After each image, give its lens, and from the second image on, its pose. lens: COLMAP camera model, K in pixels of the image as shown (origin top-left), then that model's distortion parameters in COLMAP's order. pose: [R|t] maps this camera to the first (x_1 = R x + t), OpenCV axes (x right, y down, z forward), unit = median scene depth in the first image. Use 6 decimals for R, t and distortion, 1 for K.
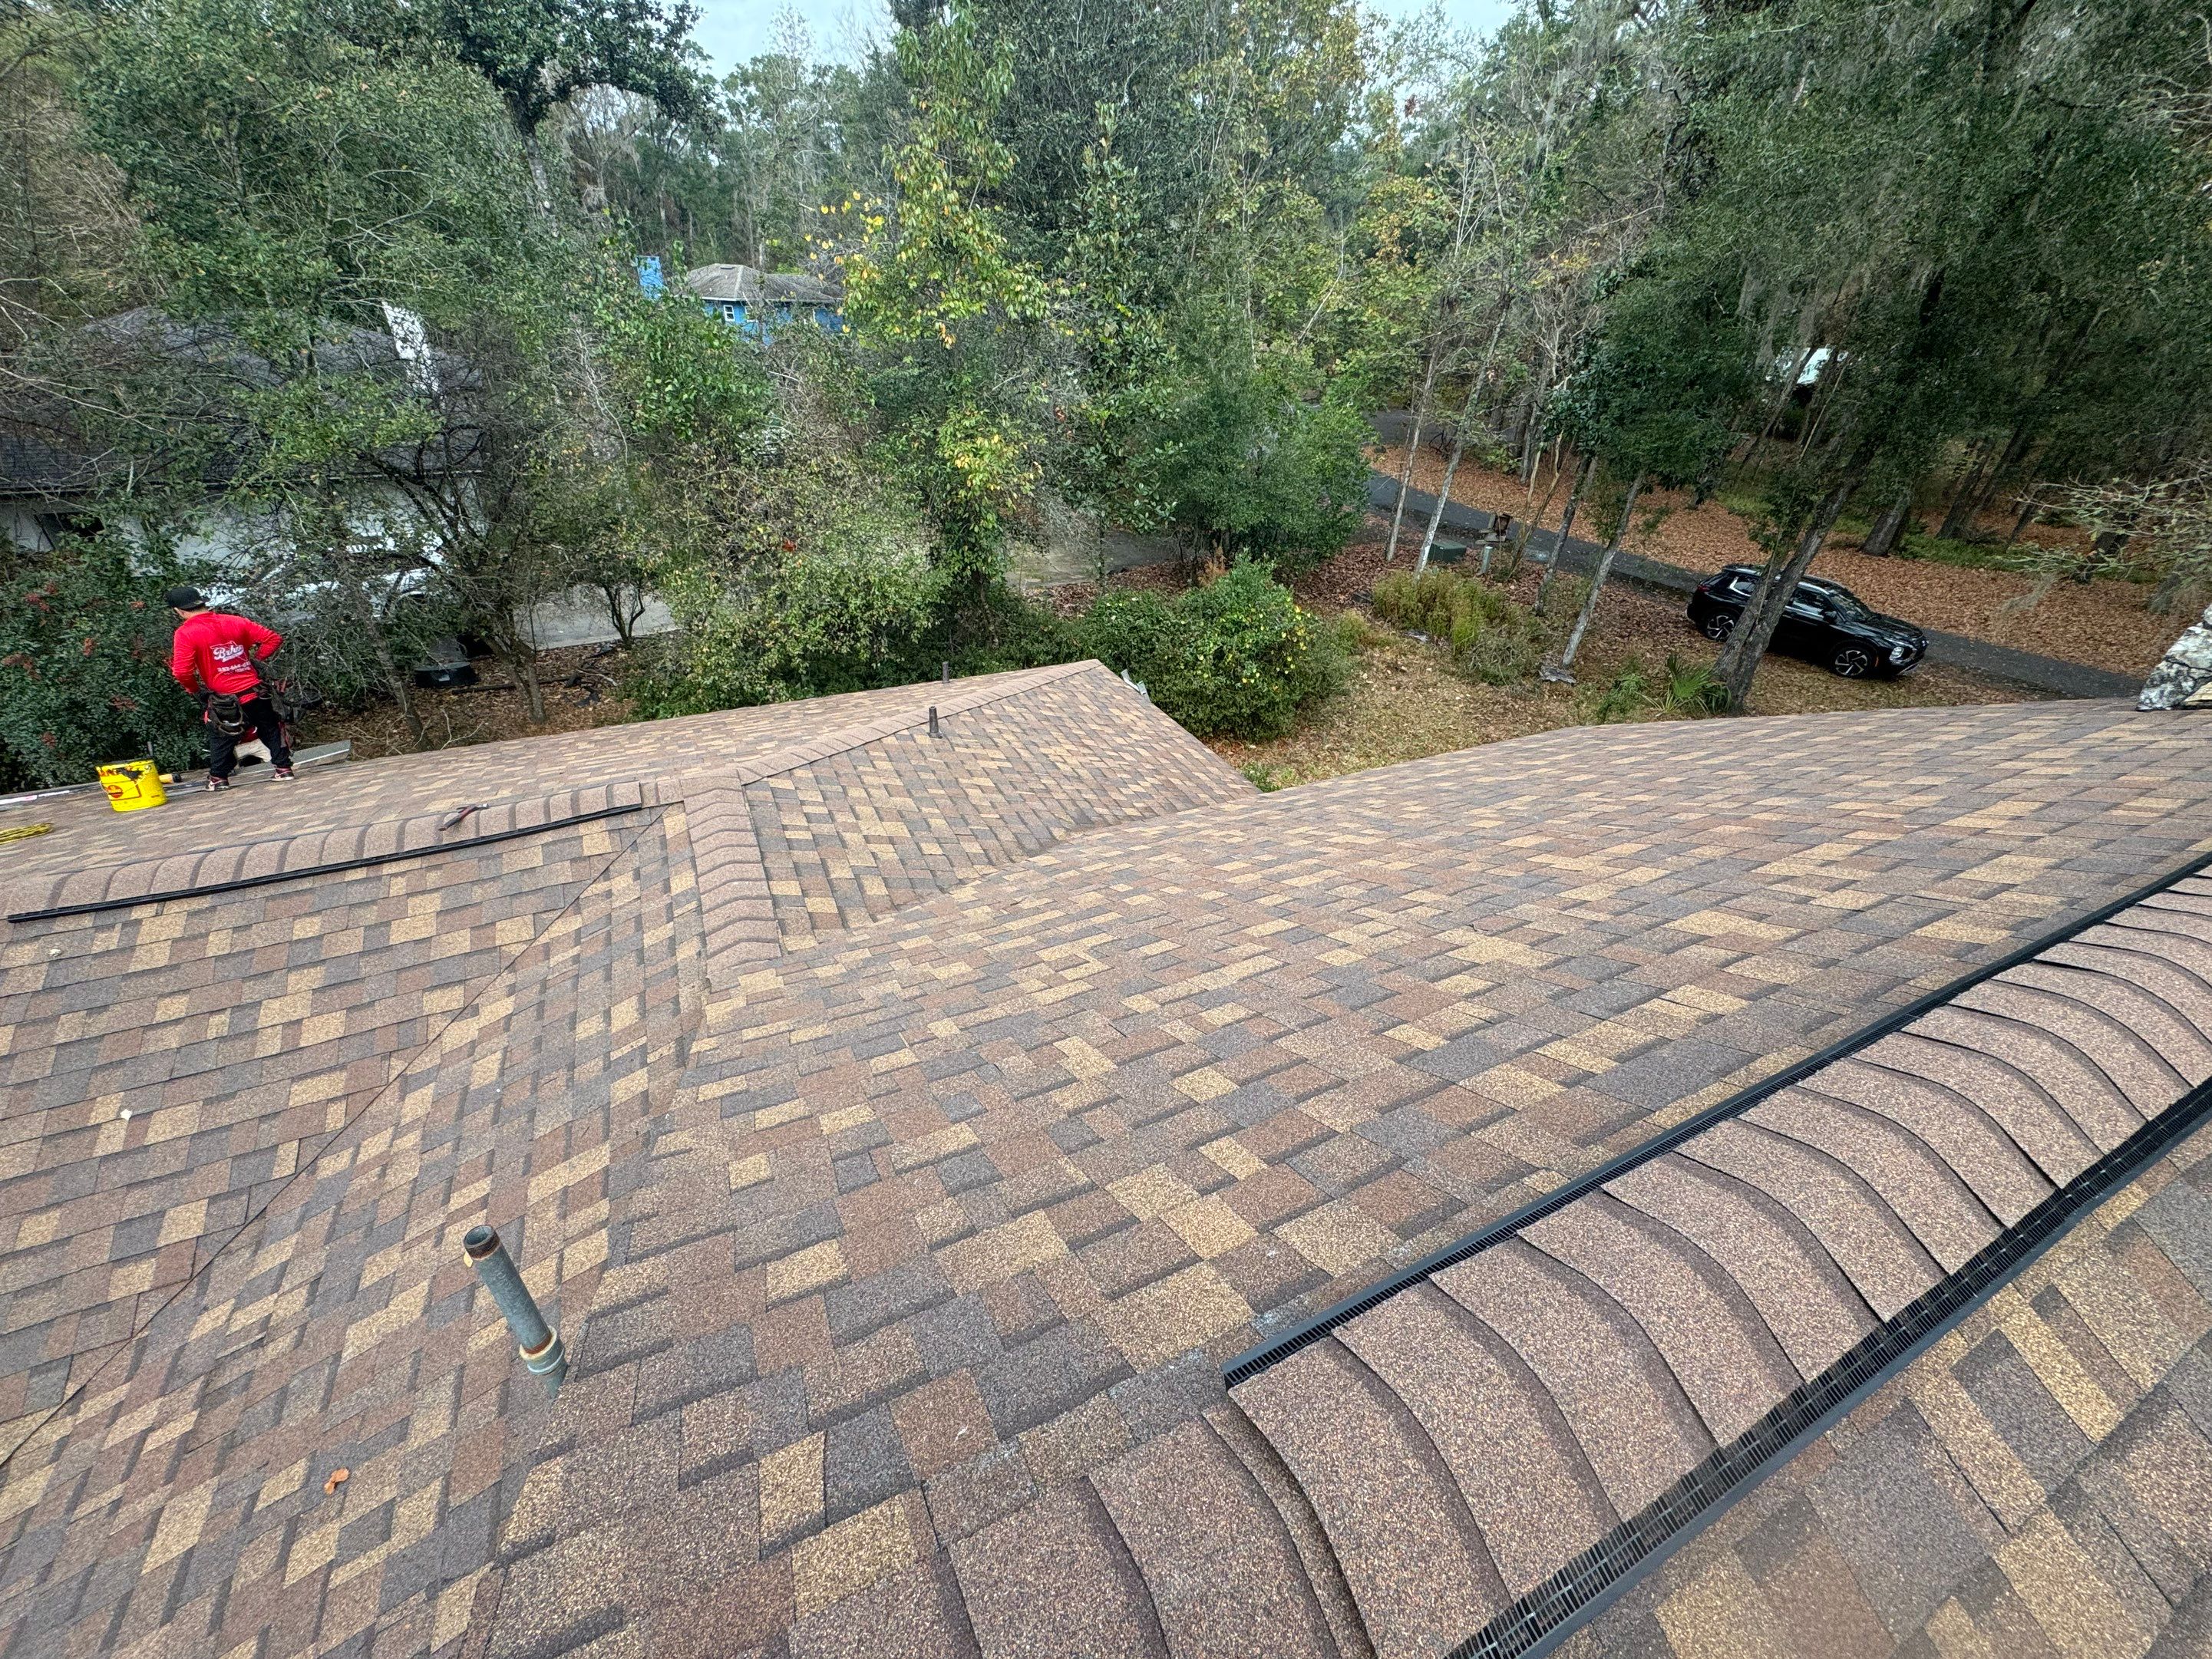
lens RADIAL K [[875.1, 0, 1104.8], [0, 875.1, 831.0], [0, 0, 1]] dist [-0.006242, 0.000673]
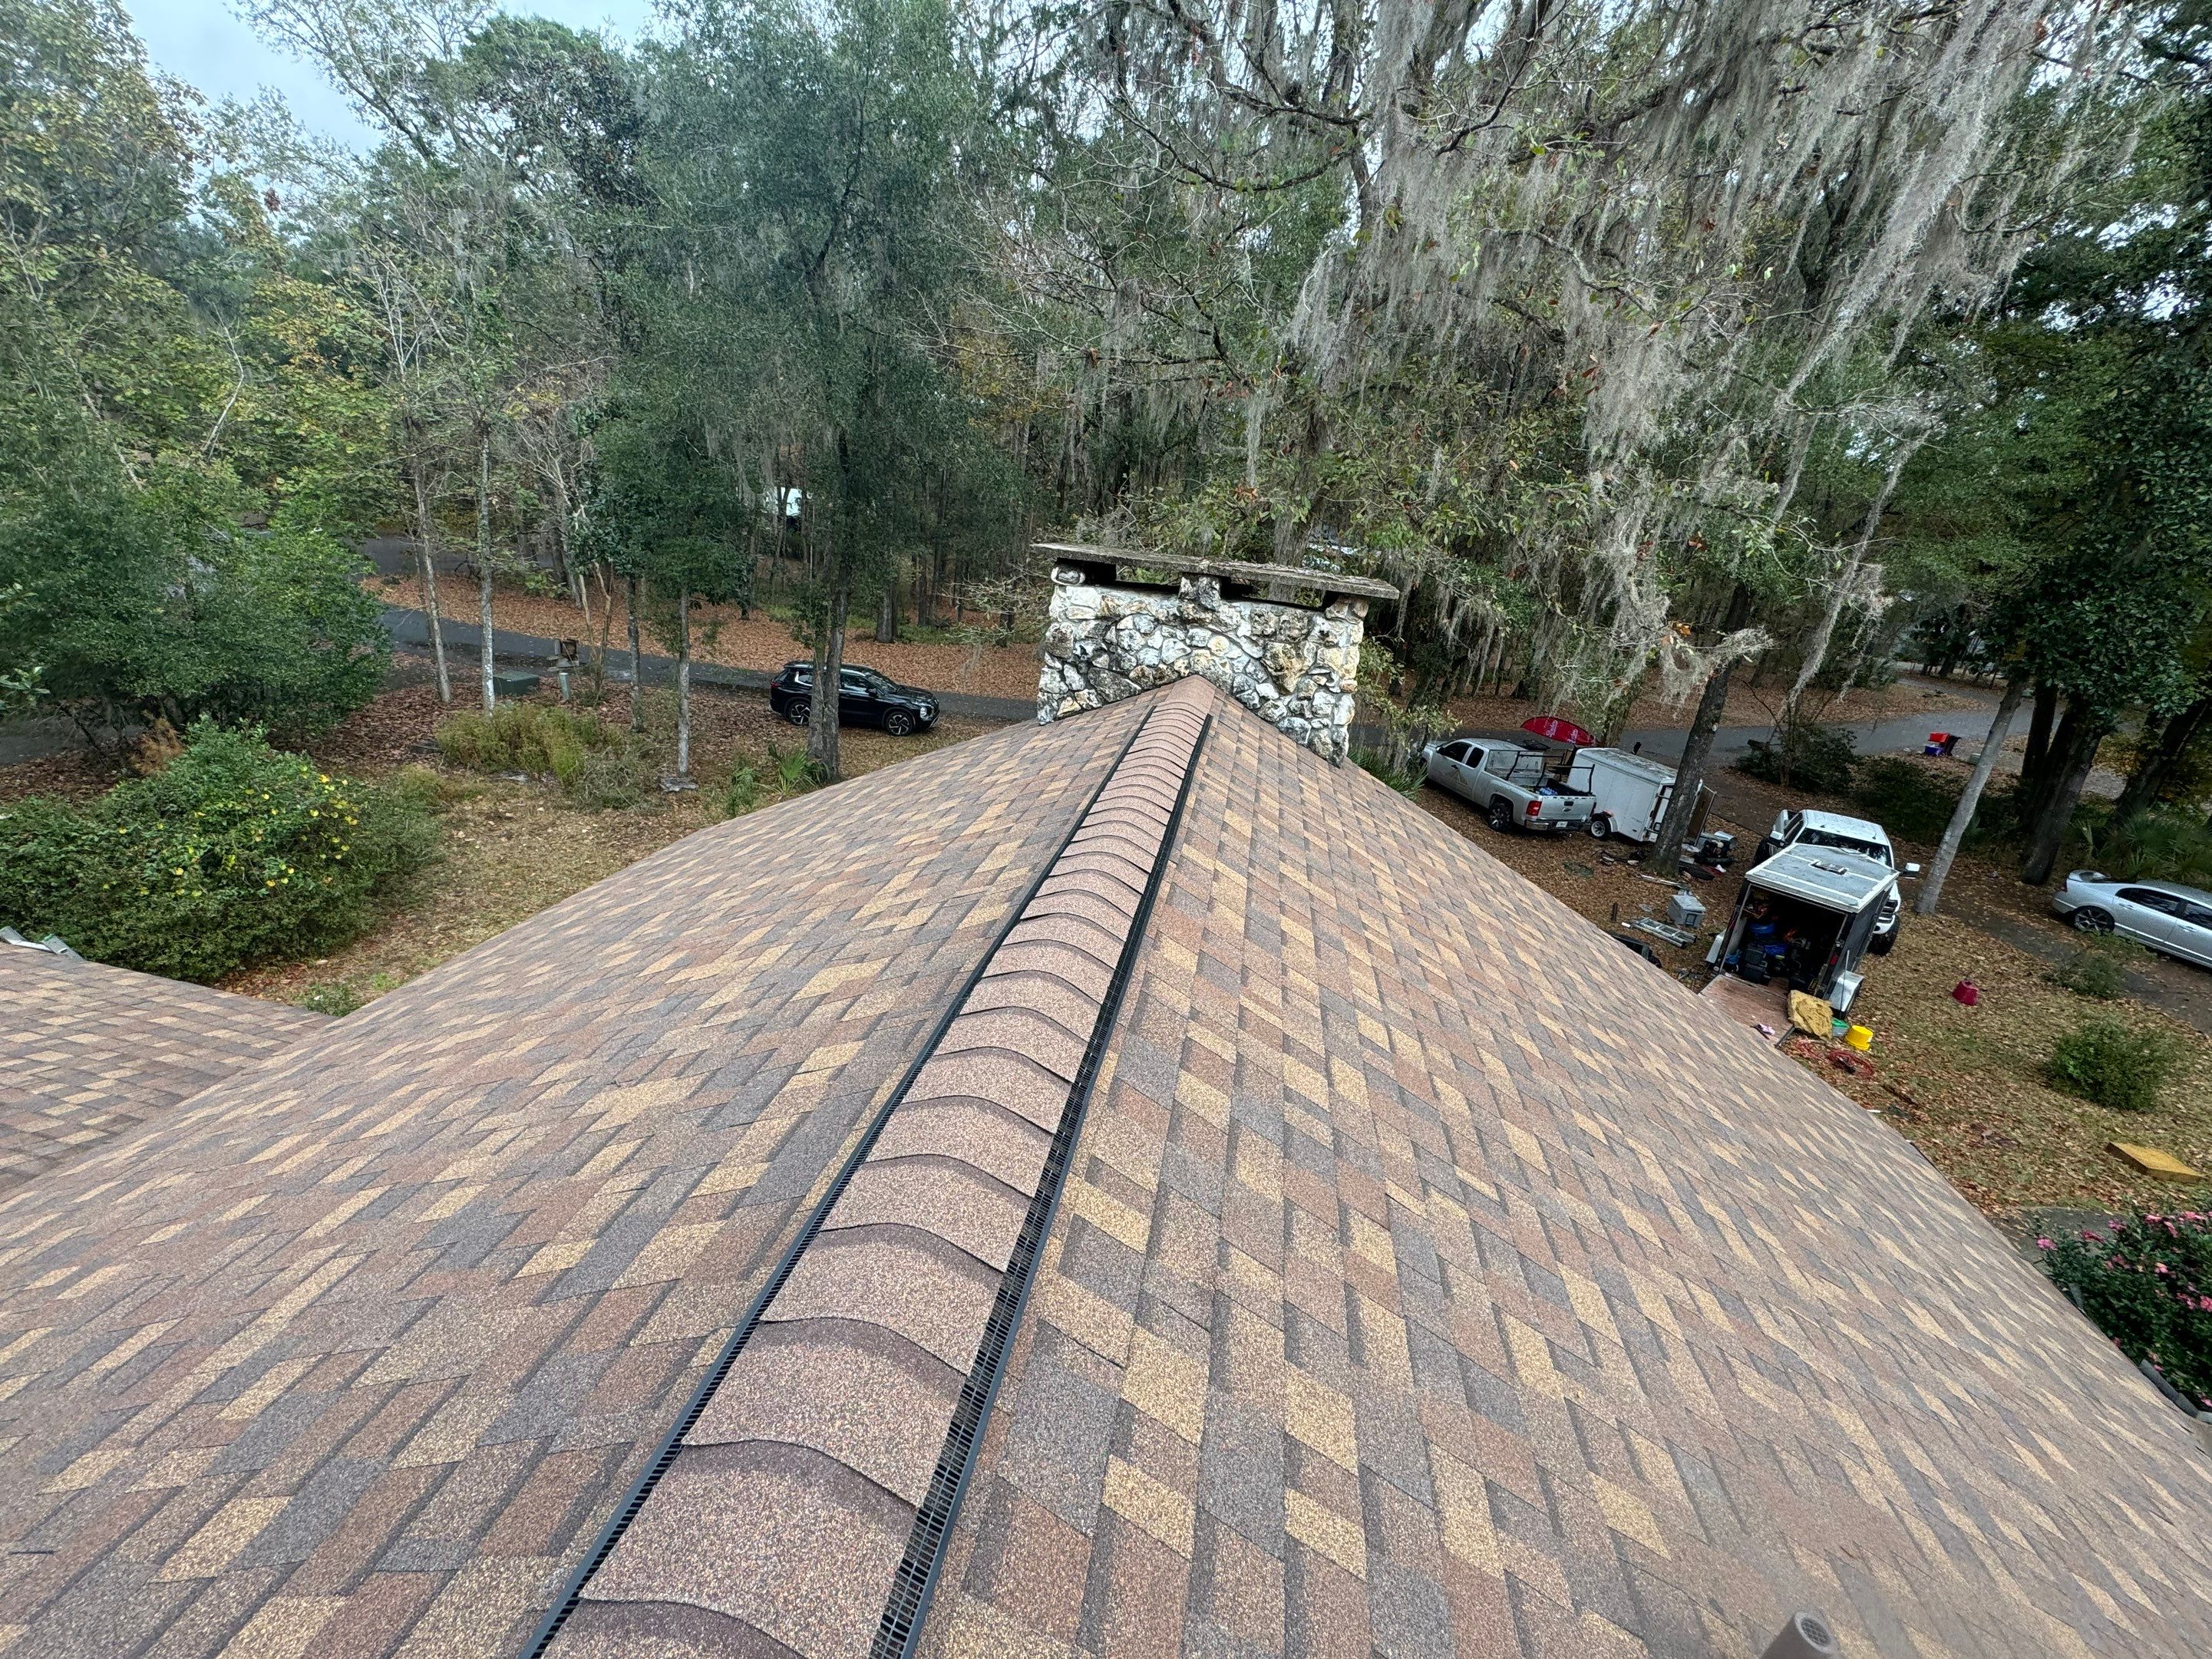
lens RADIAL K [[875.1, 0, 1102.4], [0, 875.1, 831.0], [0, 0, 1]] dist [-0.006242, 0.000673]
pose [[0.591362, -0.256249, 0.764610, 0.028499], [0.349463, 0.935945, 0.043389, 0.001031], [-0.726751, 0.241544, 0.643031, 0.001471]]
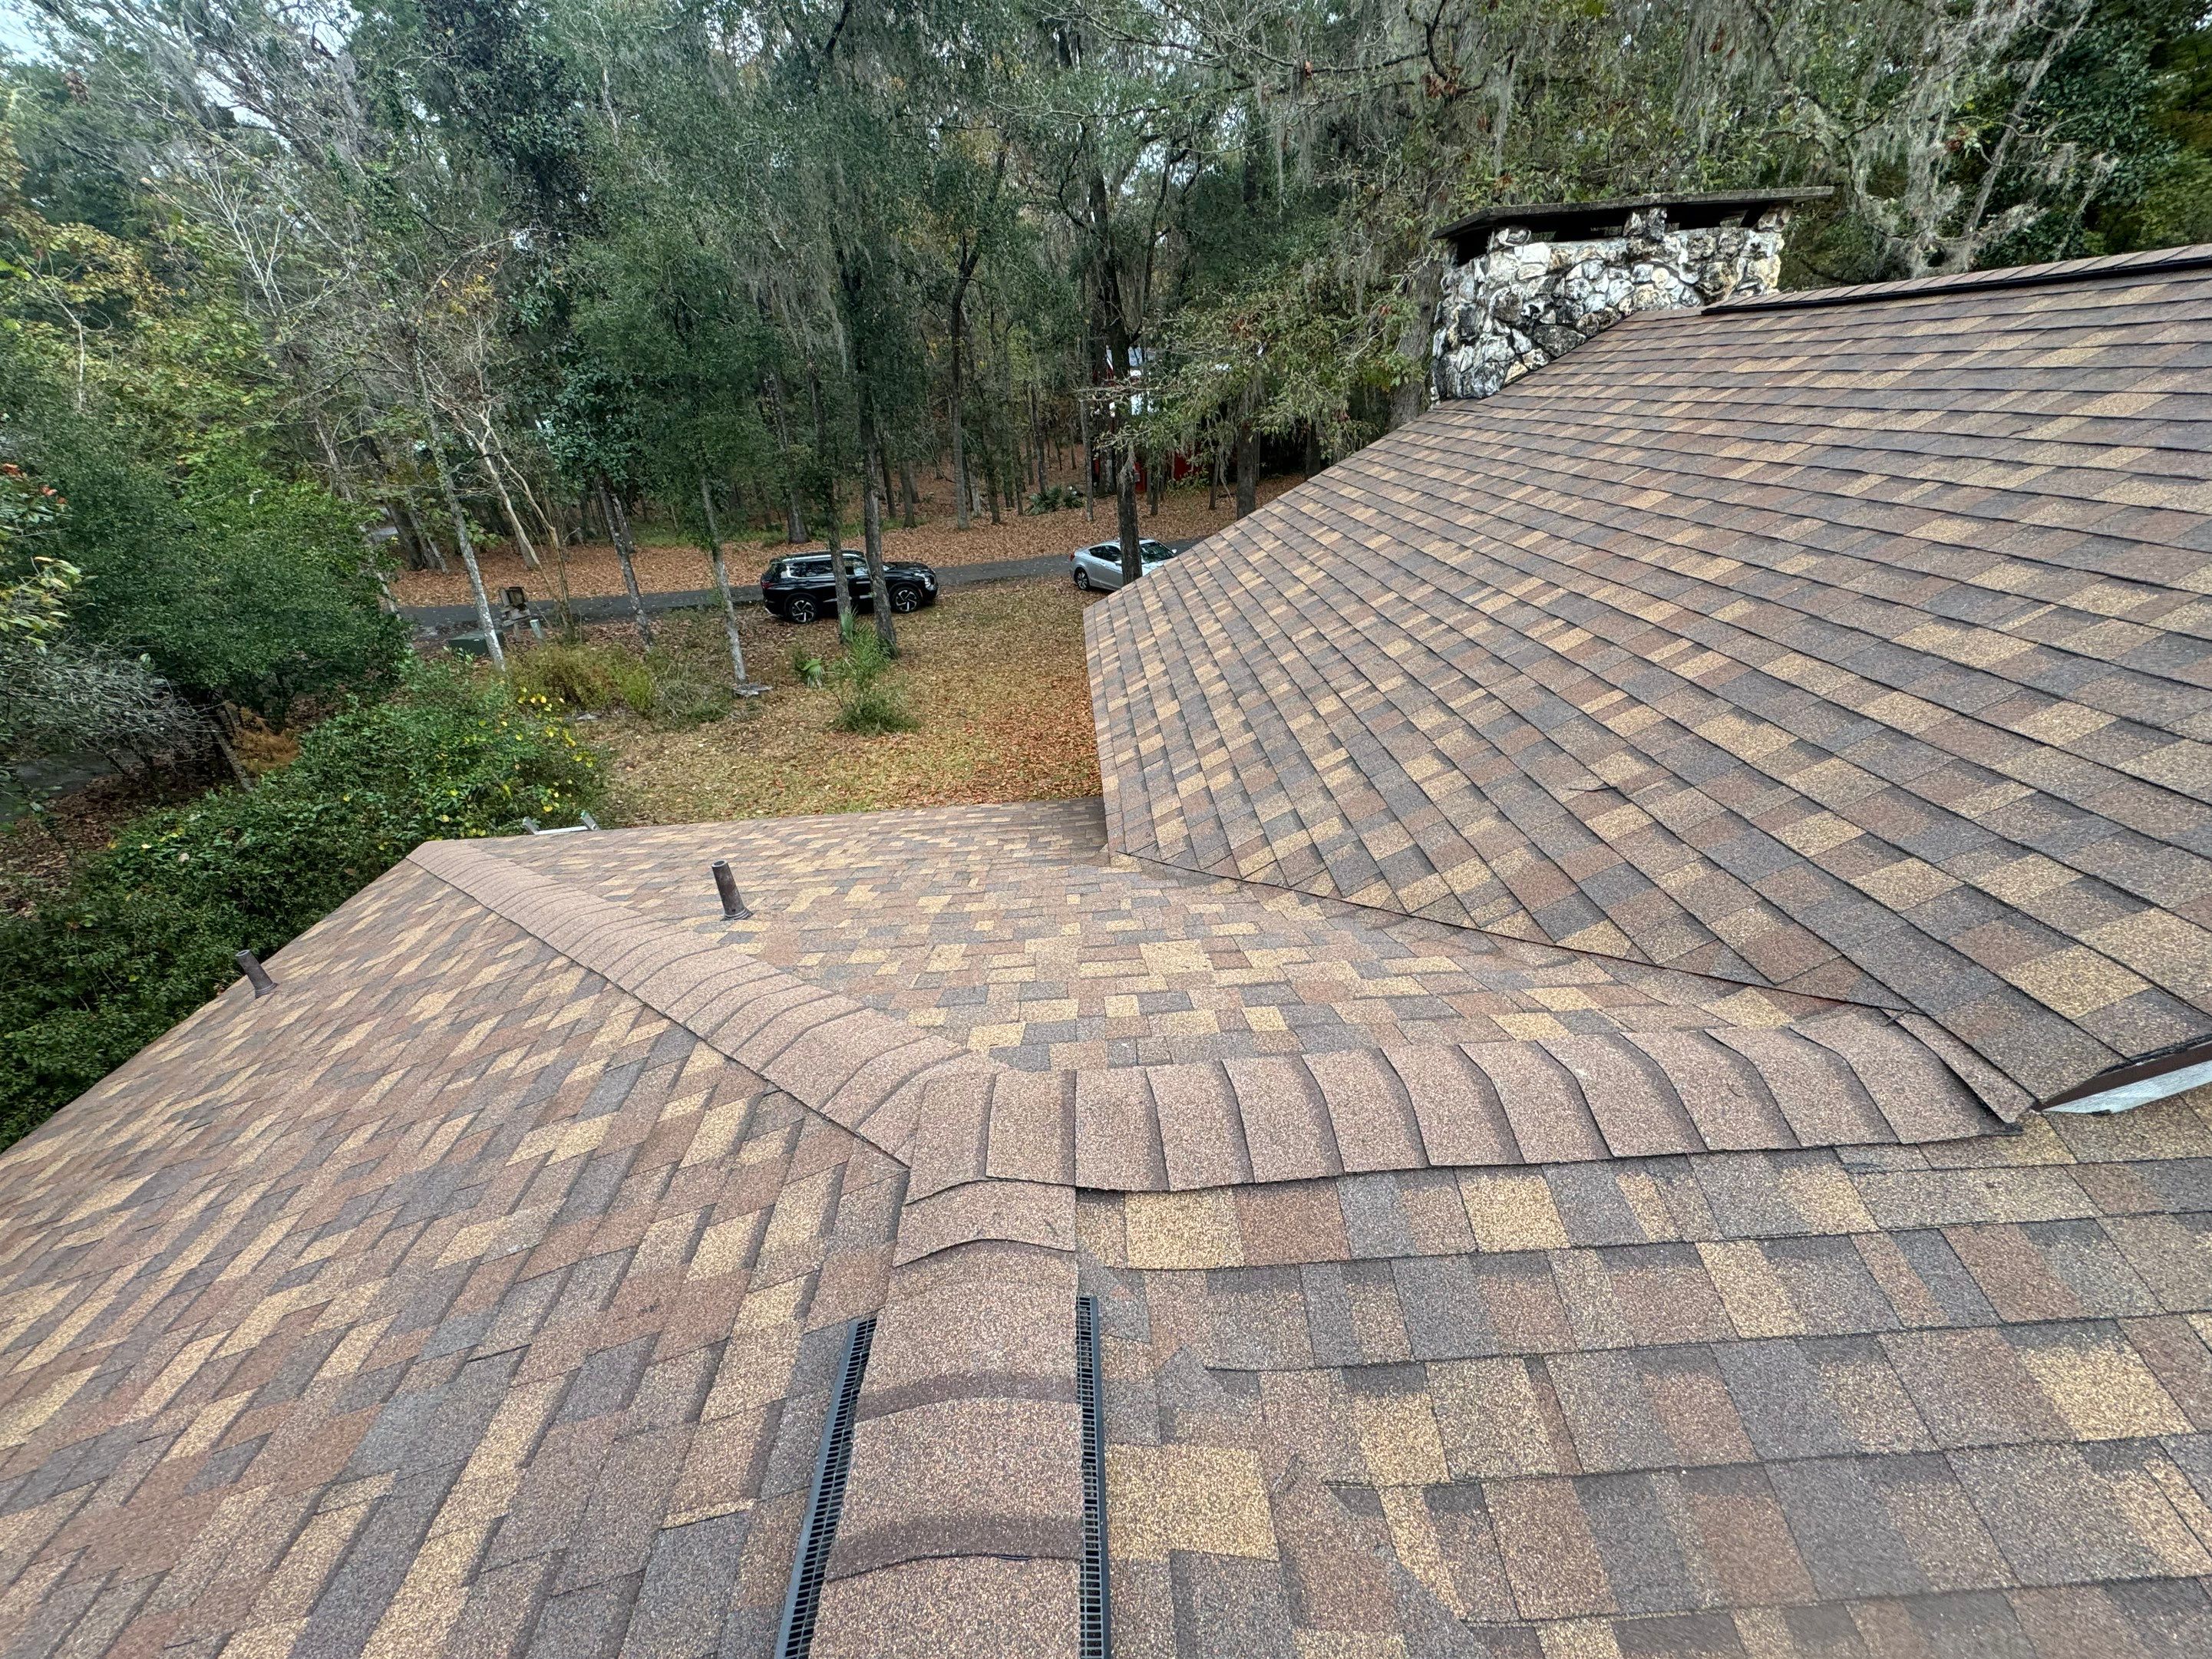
lens RADIAL K [[875.1, 0, 1098.6], [0, 875.1, 834.9], [0, 0, 1]] dist [-0.006242, 0.000673]
pose [[0.394673, -0.475848, 0.786004, -0.350197], [0.540950, 0.811813, 0.219848, -0.105405], [-0.742702, 0.338421, 0.577811, 0.409670]]
